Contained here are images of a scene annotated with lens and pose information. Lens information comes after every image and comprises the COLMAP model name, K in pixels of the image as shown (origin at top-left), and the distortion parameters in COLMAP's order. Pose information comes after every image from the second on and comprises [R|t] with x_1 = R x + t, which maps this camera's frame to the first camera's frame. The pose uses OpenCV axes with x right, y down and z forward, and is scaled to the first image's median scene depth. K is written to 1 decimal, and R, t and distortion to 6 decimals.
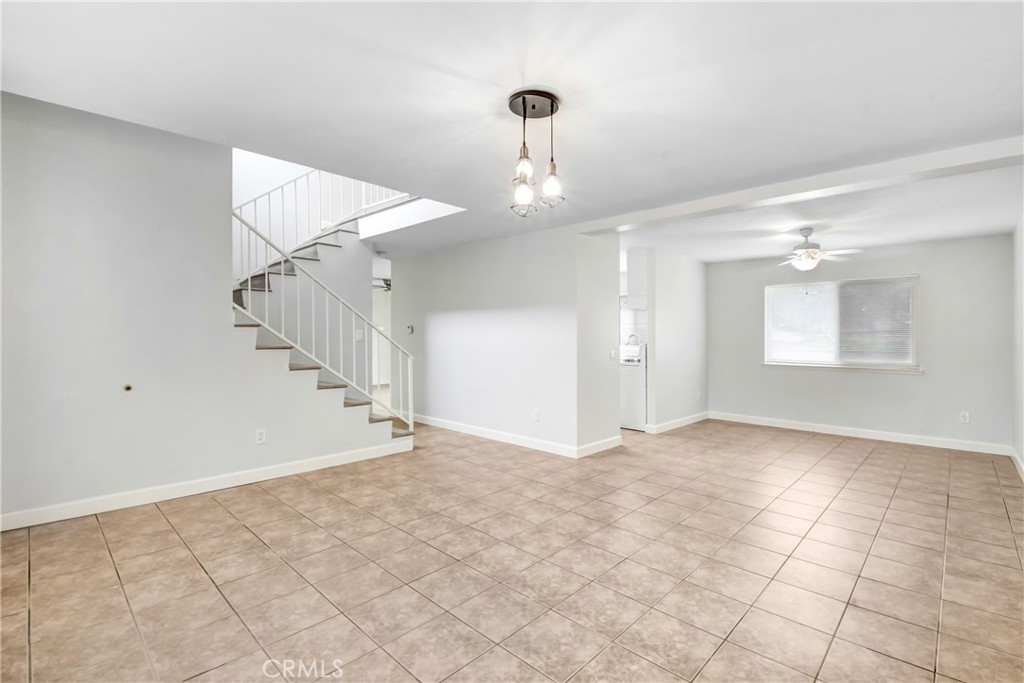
lens RADIAL K [[460.5, 0, 526.4], [0, 460.5, 339.9], [0, 0, 1]] dist [0.019286, -0.012530]
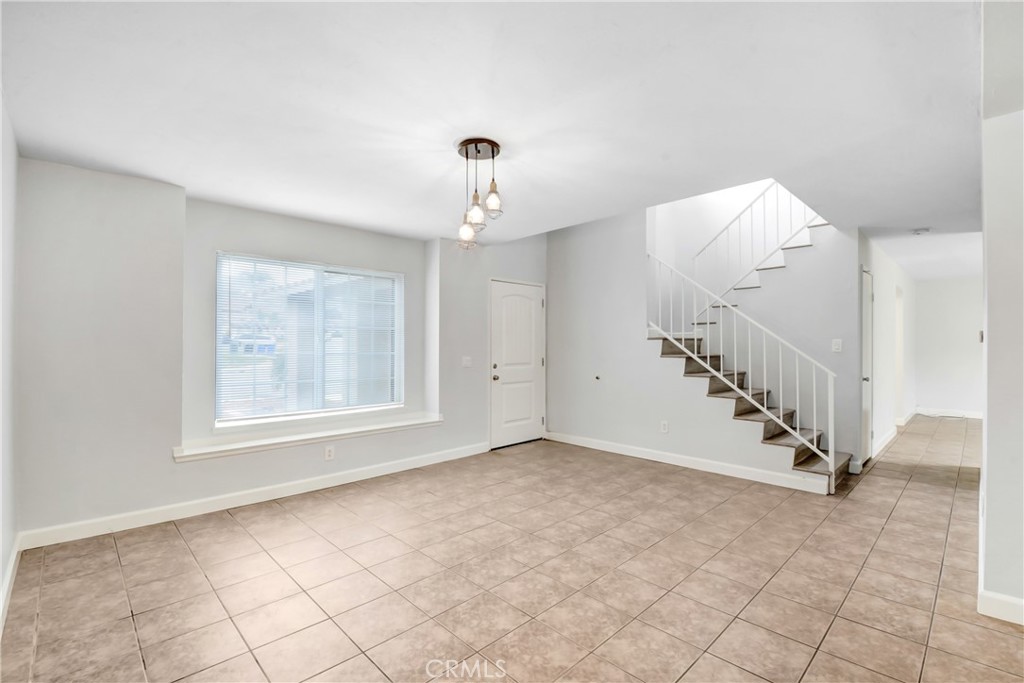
lens RADIAL K [[460.5, 0, 526.4], [0, 460.5, 339.9], [0, 0, 1]] dist [0.019286, -0.012530]
pose [[-0.038965, -0.017995, -0.999079, 0.840127], [-0.007781, 0.999813, -0.017705, -0.001475], [0.999210, 0.007084, -0.039098, 0.822275]]
